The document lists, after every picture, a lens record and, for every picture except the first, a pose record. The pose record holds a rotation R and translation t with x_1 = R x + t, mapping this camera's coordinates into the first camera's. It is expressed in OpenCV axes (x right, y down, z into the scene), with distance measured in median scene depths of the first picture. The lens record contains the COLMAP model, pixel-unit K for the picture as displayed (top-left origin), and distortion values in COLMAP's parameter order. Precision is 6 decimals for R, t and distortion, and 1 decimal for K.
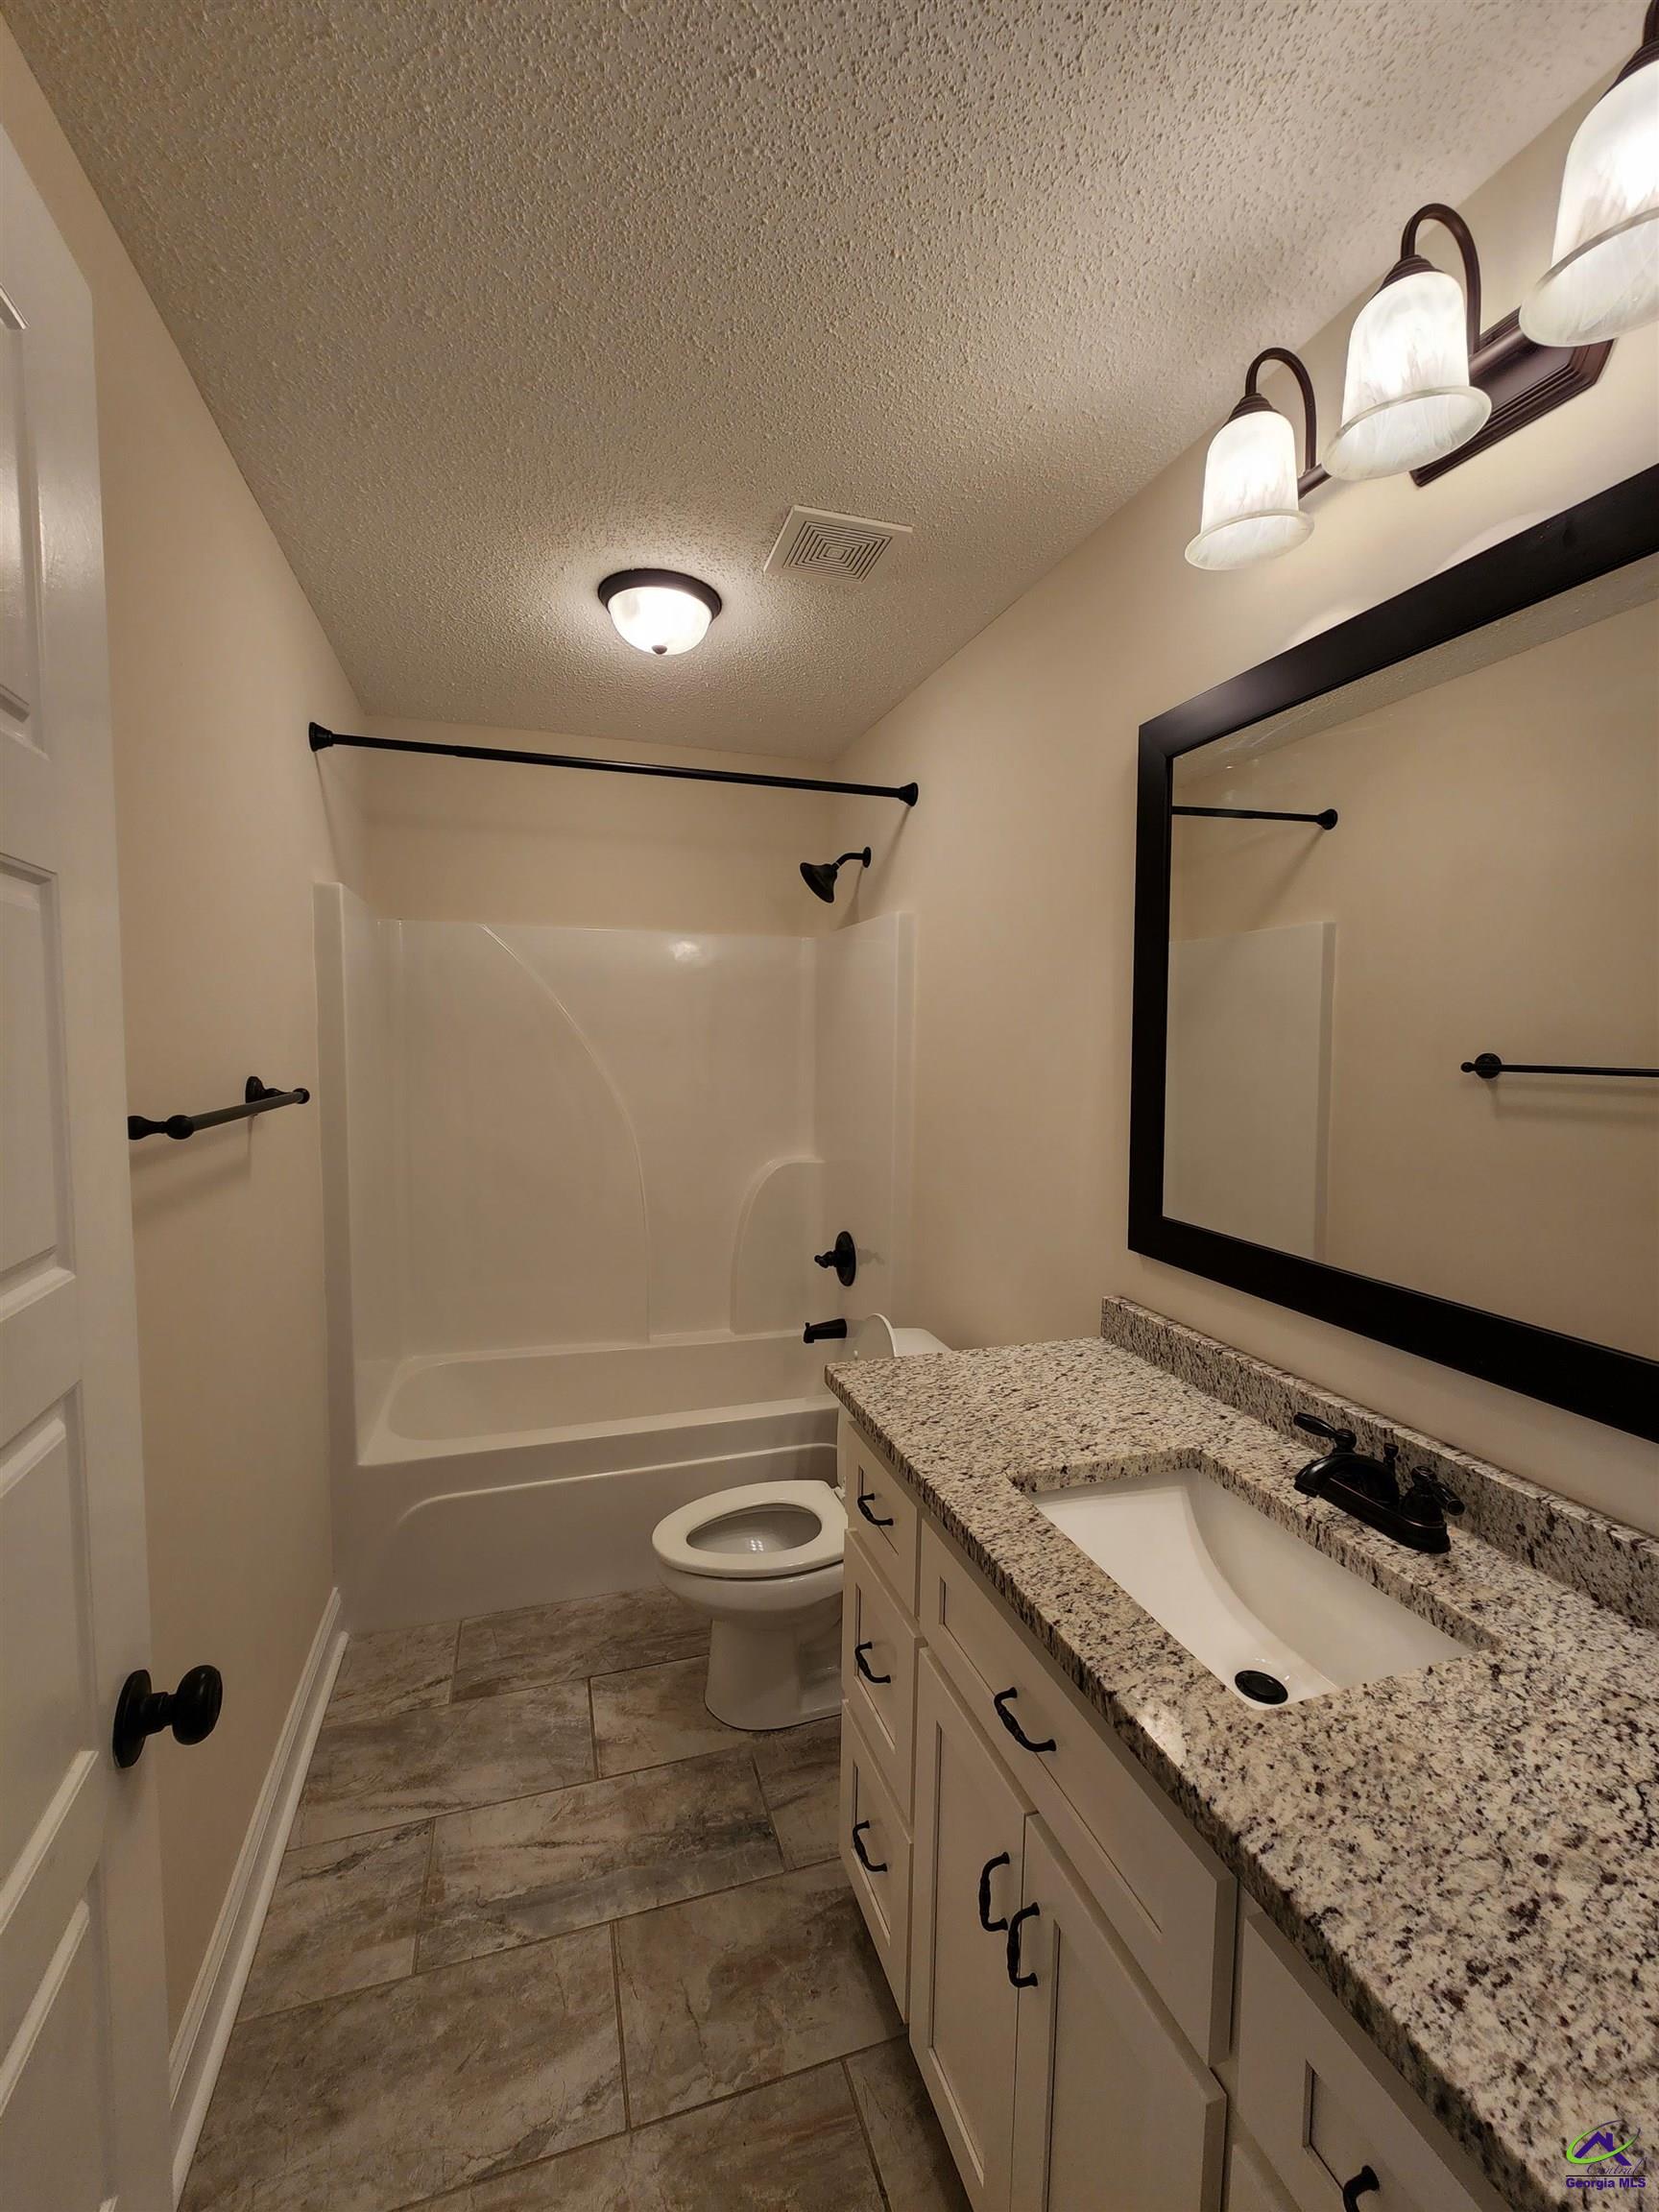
lens RADIAL K [[913.3, 0, 826.0], [0, 913.3, 1097.7], [0, 0, 1]] dist [-0.002010, -0.000008]
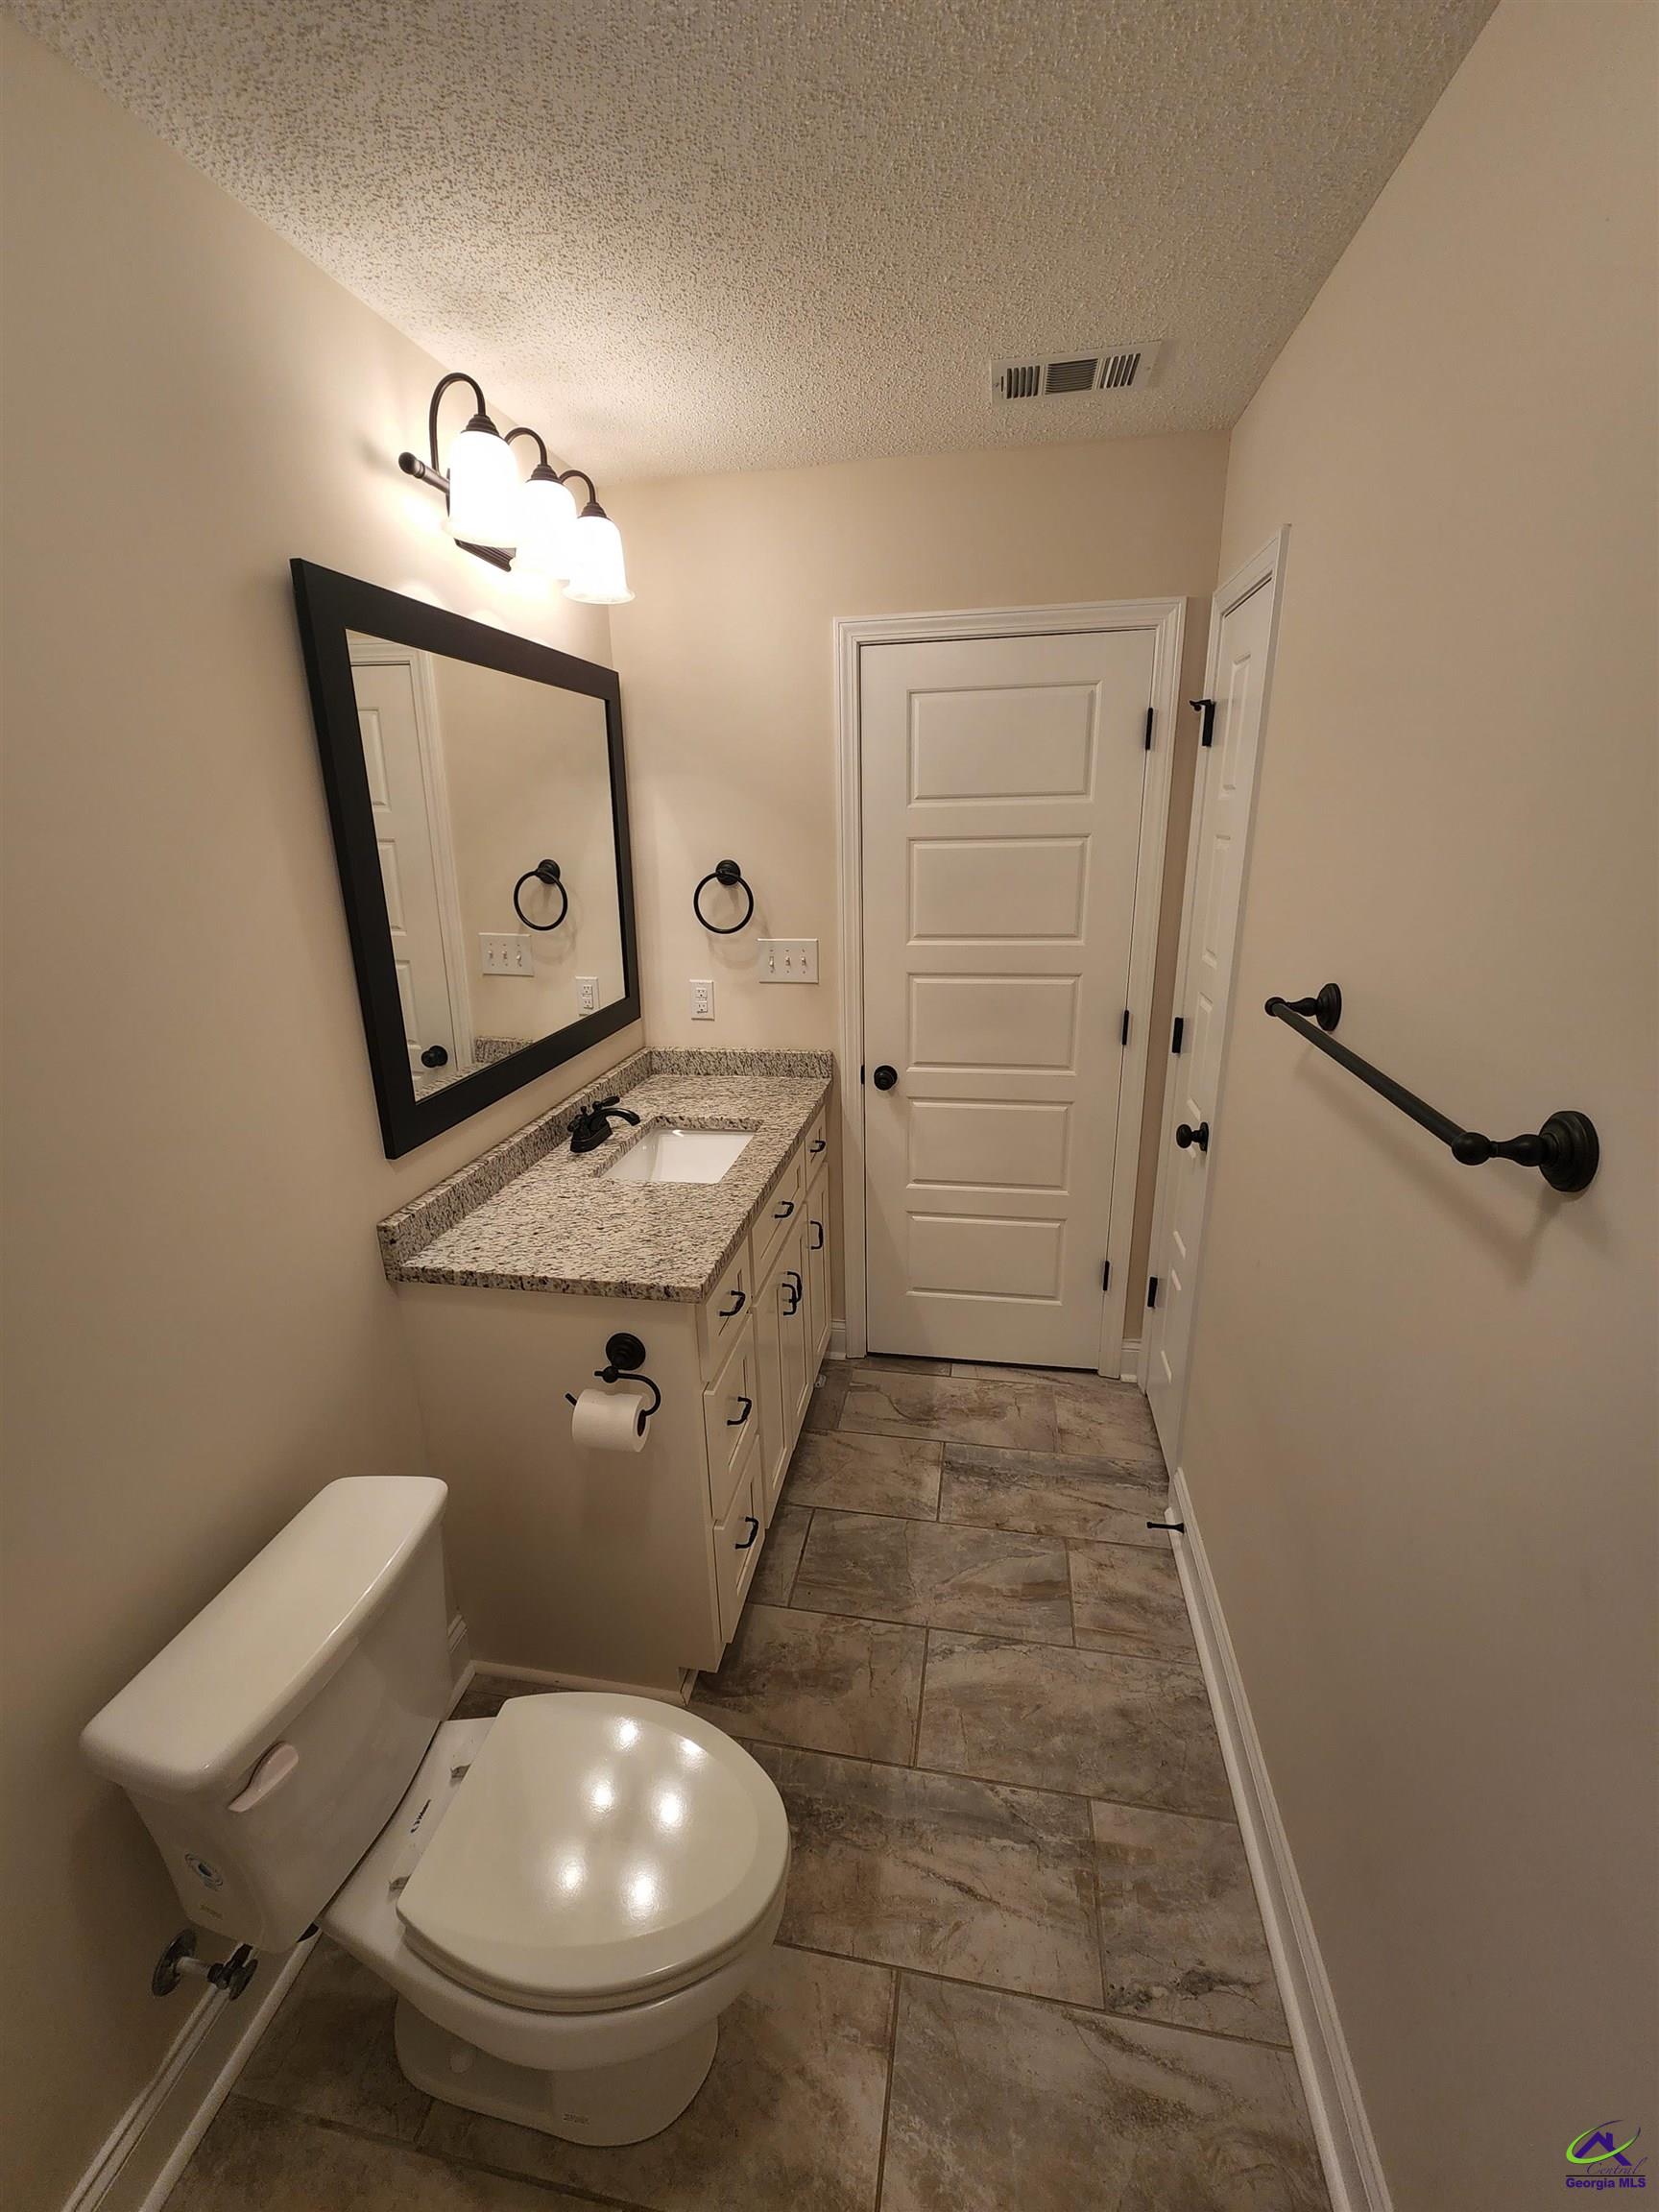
lens RADIAL K [[890.1, 0, 827.1], [0, 890.1, 1098.5], [0, 0, 1]] dist [-0.001017, 0.000036]
pose [[-0.881678, -0.132348, 0.452911, -0.544584], [0.047621, 0.929999, 0.364464, -0.239276], [-0.469442, 0.342908, -0.813657, 1.723531]]
